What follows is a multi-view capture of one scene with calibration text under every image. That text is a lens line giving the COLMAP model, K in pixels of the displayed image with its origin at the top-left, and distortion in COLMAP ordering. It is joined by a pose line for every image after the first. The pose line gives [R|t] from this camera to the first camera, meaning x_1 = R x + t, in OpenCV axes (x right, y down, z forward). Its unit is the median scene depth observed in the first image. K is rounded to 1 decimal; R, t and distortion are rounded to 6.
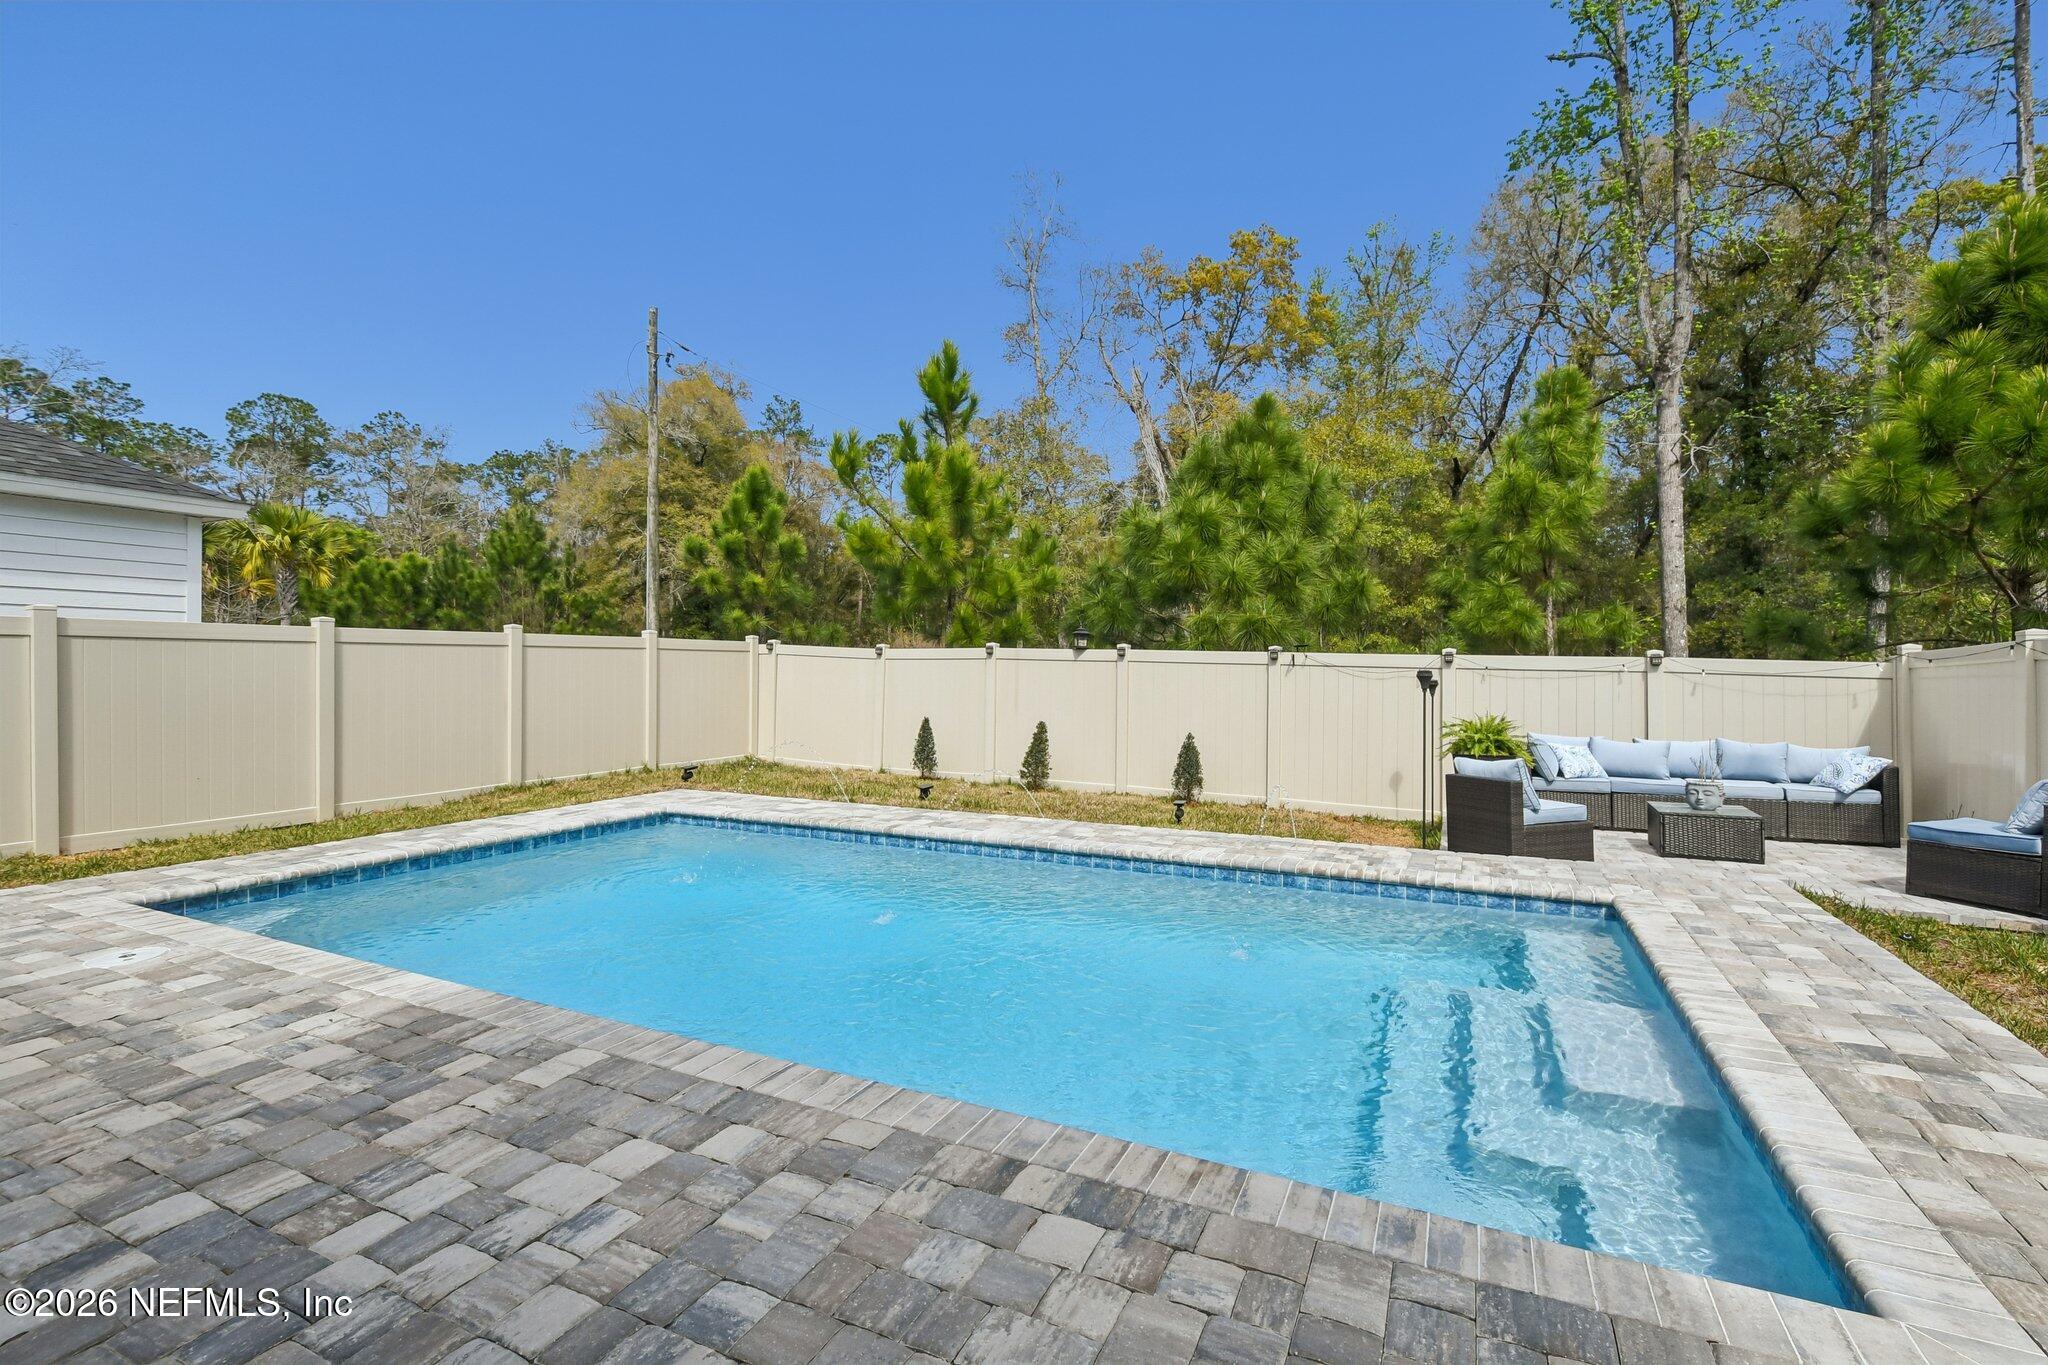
lens RADIAL K [[901.4, 0, 1042.4], [0, 901.4, 665.9], [0, 0, 1]] dist [0.005152, -0.004187]
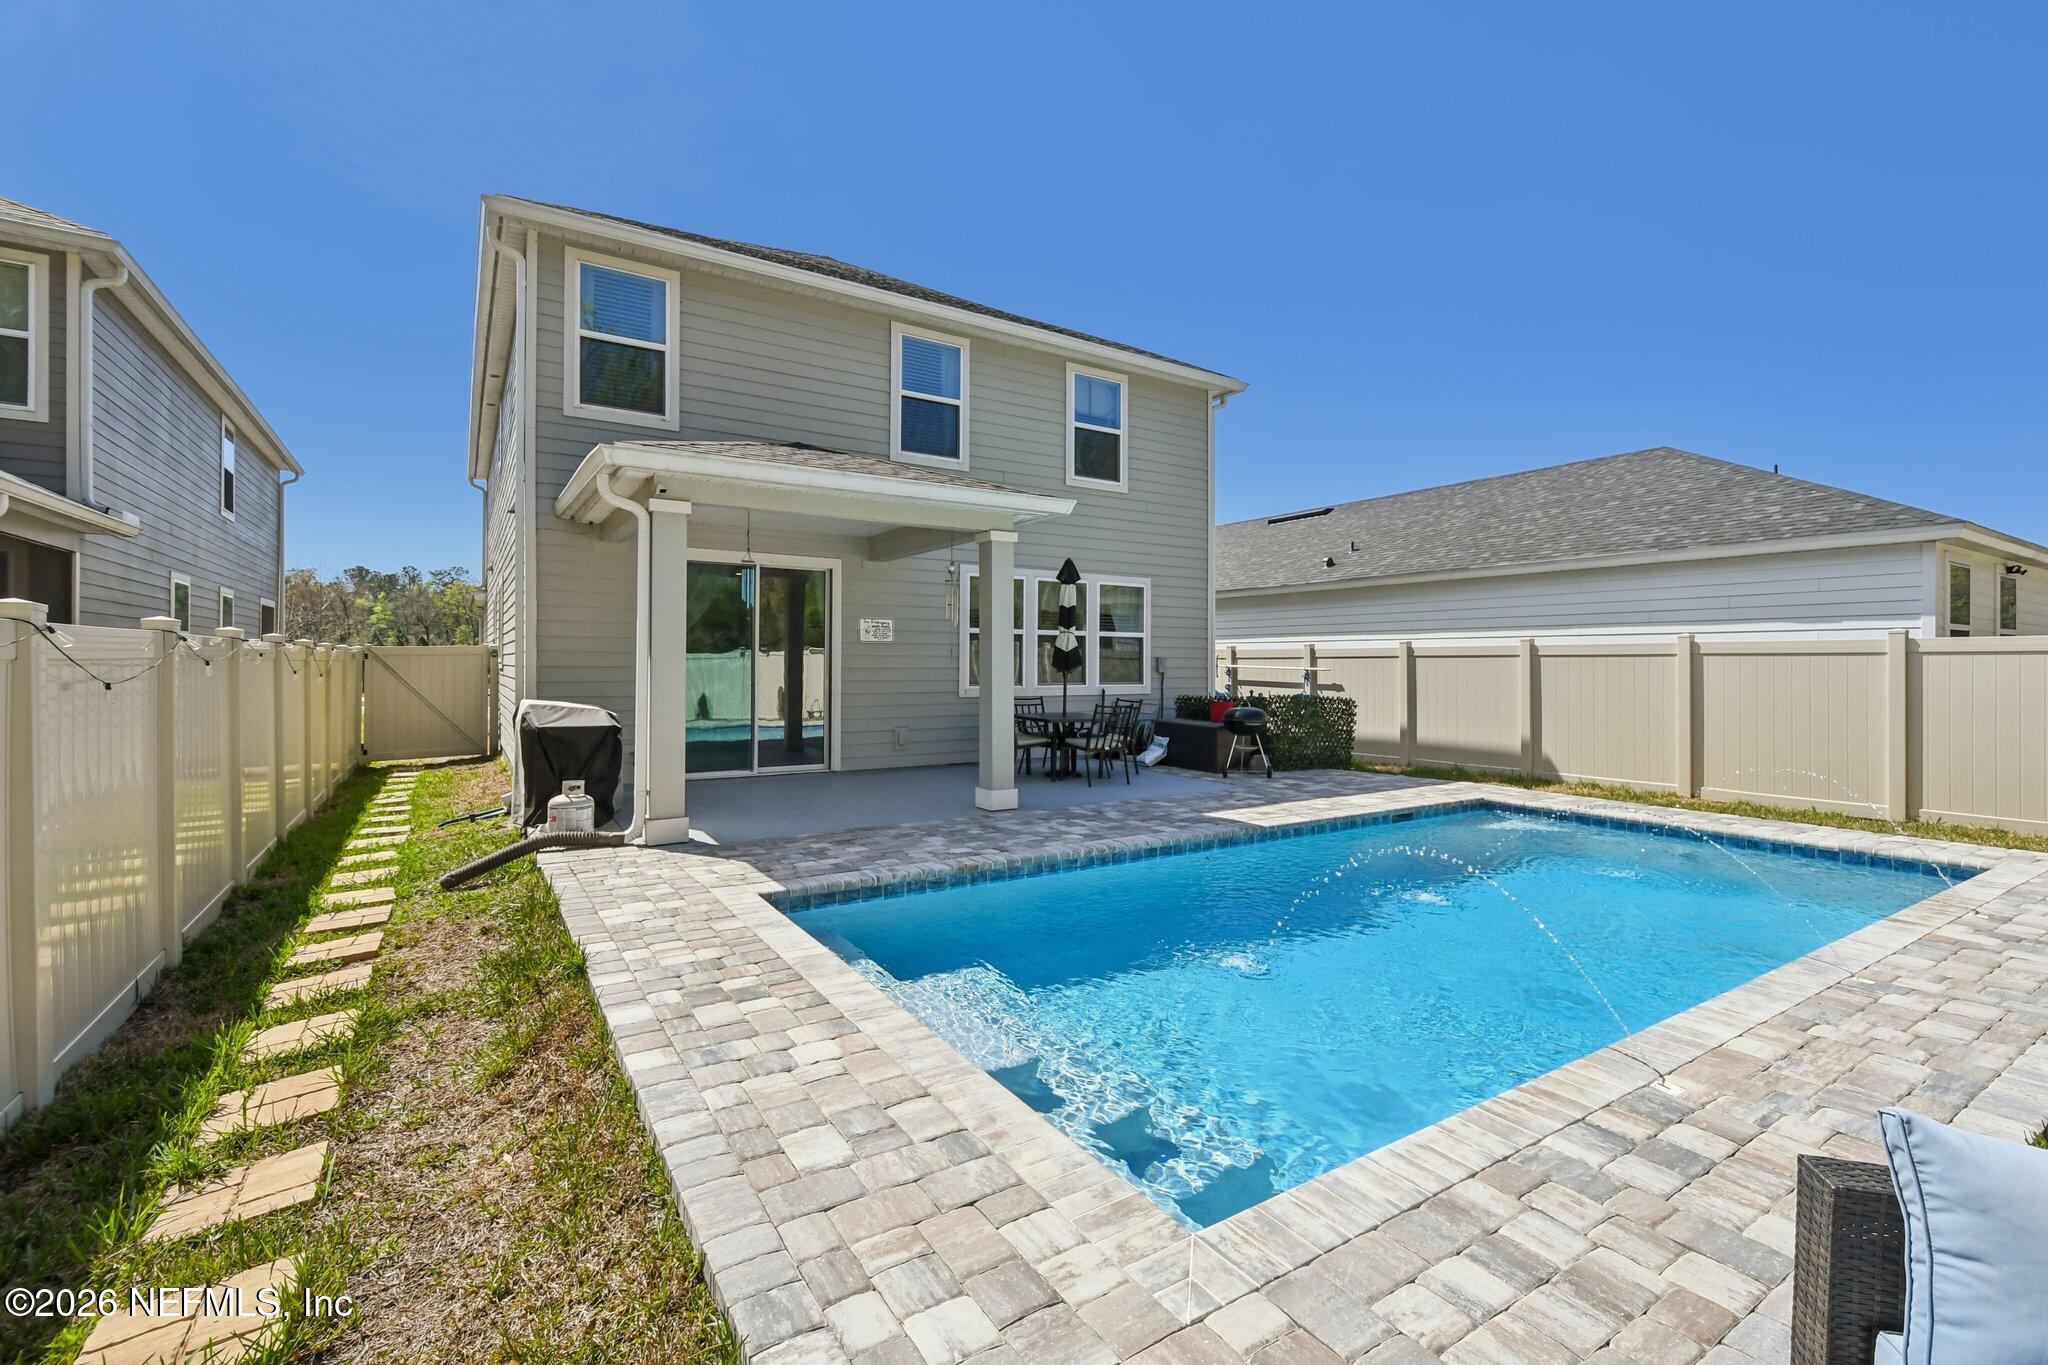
lens RADIAL K [[901.4, 0, 1065.1], [0, 901.4, 658.8], [0, 0, 1]] dist [0.005152, -0.004187]
pose [[-0.515469, -0.009704, -0.856854, 0.525277], [-0.005687, 0.999953, -0.007904, -0.004519], [0.856890, 0.000799, -0.515499, 0.599818]]
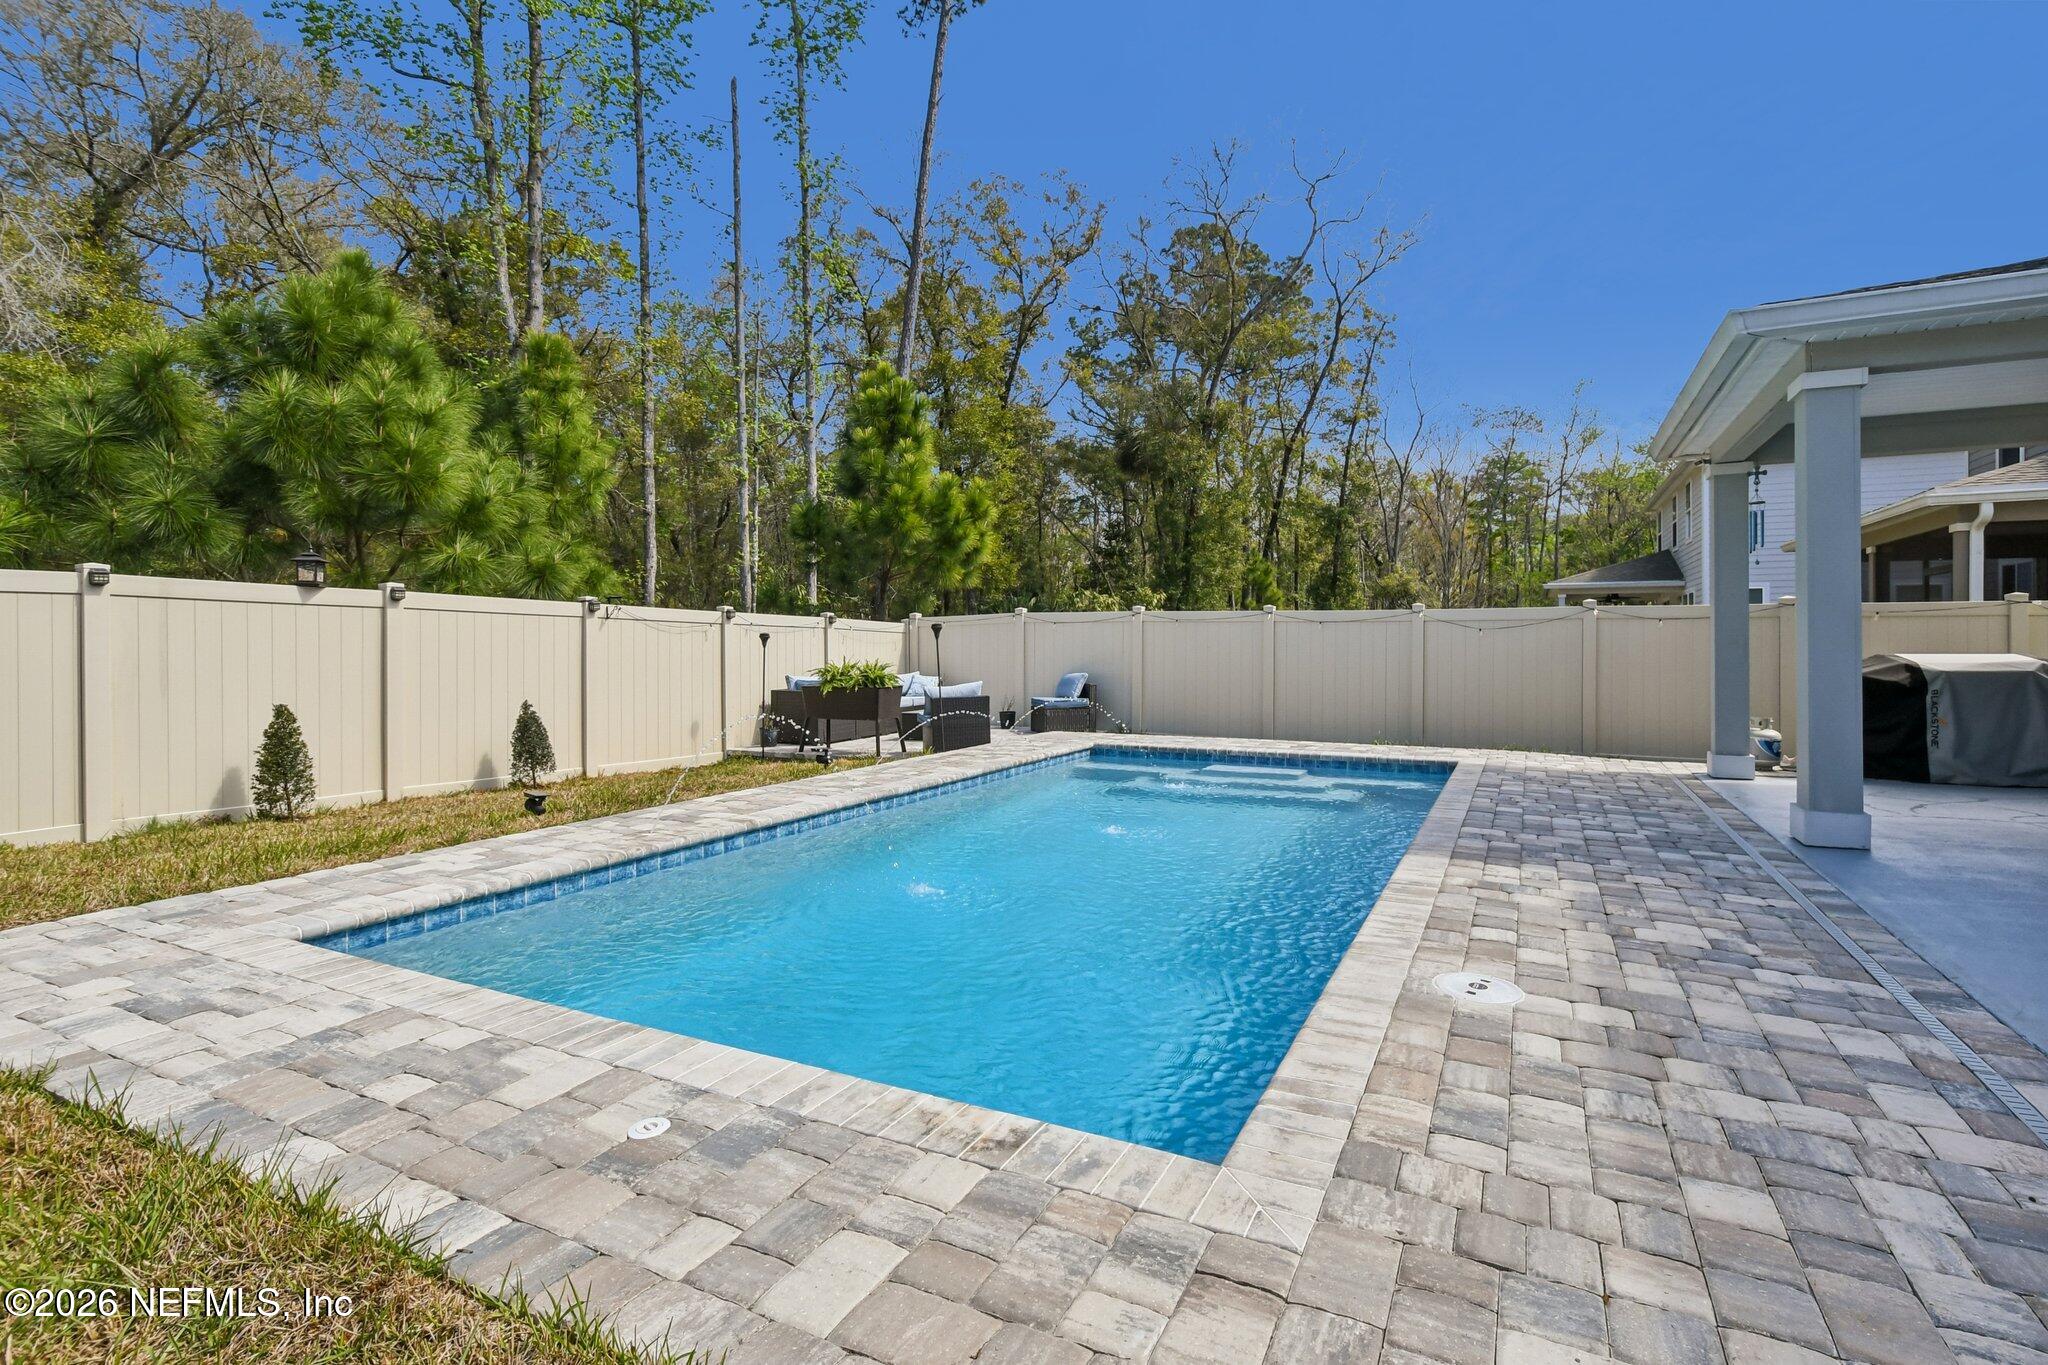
lens RADIAL K [[958.9, 0, 1090.6], [0, 958.9, 646.1], [0, 0, 1]] dist [-0.006434, -0.001708]
pose [[0.000083, -0.010265, 0.999947, -0.699425], [-0.002580, 0.999944, 0.010265, 0.015996], [-0.999997, -0.002581, 0.000056, 0.512523]]
